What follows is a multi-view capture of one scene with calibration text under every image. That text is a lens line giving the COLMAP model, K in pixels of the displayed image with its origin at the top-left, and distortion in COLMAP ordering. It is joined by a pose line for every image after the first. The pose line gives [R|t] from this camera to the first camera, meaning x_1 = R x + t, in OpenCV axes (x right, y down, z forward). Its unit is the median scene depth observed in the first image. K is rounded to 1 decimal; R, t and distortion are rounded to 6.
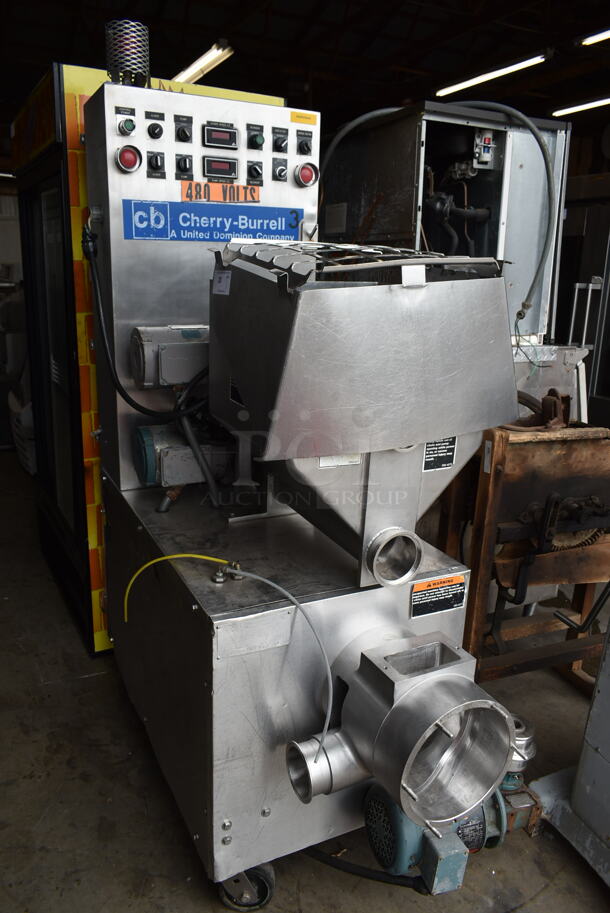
lens RADIAL K [[694.6, 0, 303.3], [0, 694.6, 452.7], [0, 0, 1]] dist [-0.025735, 0.012655]
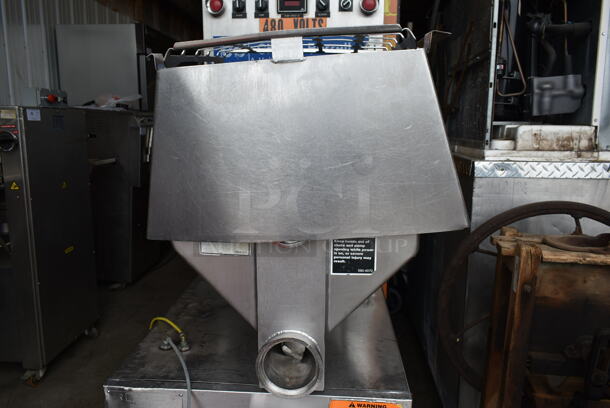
lens RADIAL K [[464.1, 0, 306.8], [0, 464.1, 202.3], [0, 0, 1]] dist [-0.025735, 0.012655]
pose [[0.867037, 0.063218, -0.494217, 0.331721], [-0.111373, 0.991410, -0.068572, -0.015151], [0.485636, 0.114497, 0.866630, 0.352650]]
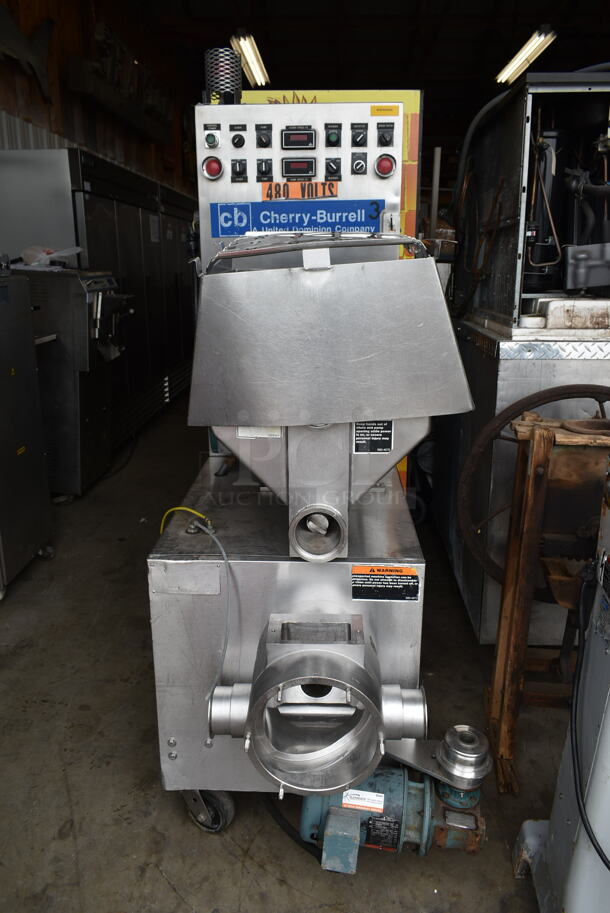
lens RADIAL K [[694.6, 0, 303.3], [0, 694.6, 452.7], [0, 0, 1]] dist [-0.025735, 0.012655]
pose [[0.877177, 0.095912, -0.470490, 0.447190], [-0.095772, 0.995107, 0.024302, 0.006757], [0.470519, 0.023743, 0.882070, 0.056652]]
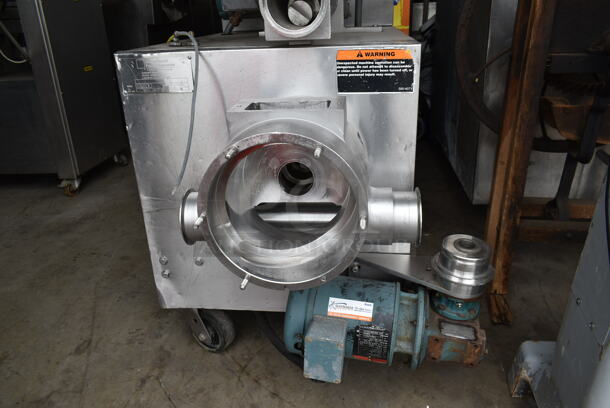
lens RADIAL K [[464.1, 0, 306.8], [0, 464.1, 202.3], [0, 0, 1]] dist [-0.025735, 0.012655]
pose [[0.840212, 0.144587, -0.522627, 0.372895], [-0.077793, 0.985967, 0.147706, 0.239494], [0.536649, -0.083447, 0.839669, 0.375341]]
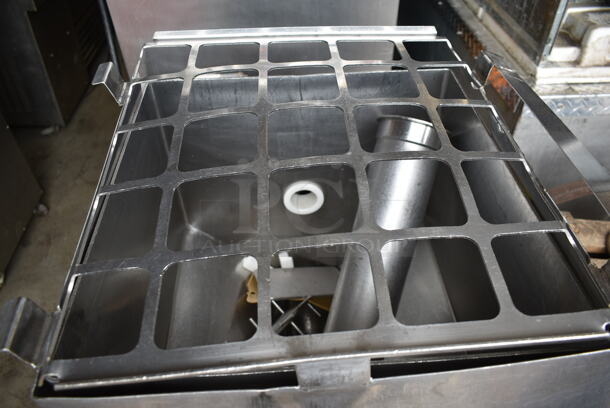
lens RADIAL K [[464.1, 0, 306.8], [0, 464.1, 202.3], [0, 0, 1]] dist [-0.025735, 0.012655]
pose [[0.922242, 0.228748, -0.311679, 0.139421], [-0.060215, 0.881328, 0.468652, -0.311554], [0.381895, -0.413443, 0.826572, 0.558760]]
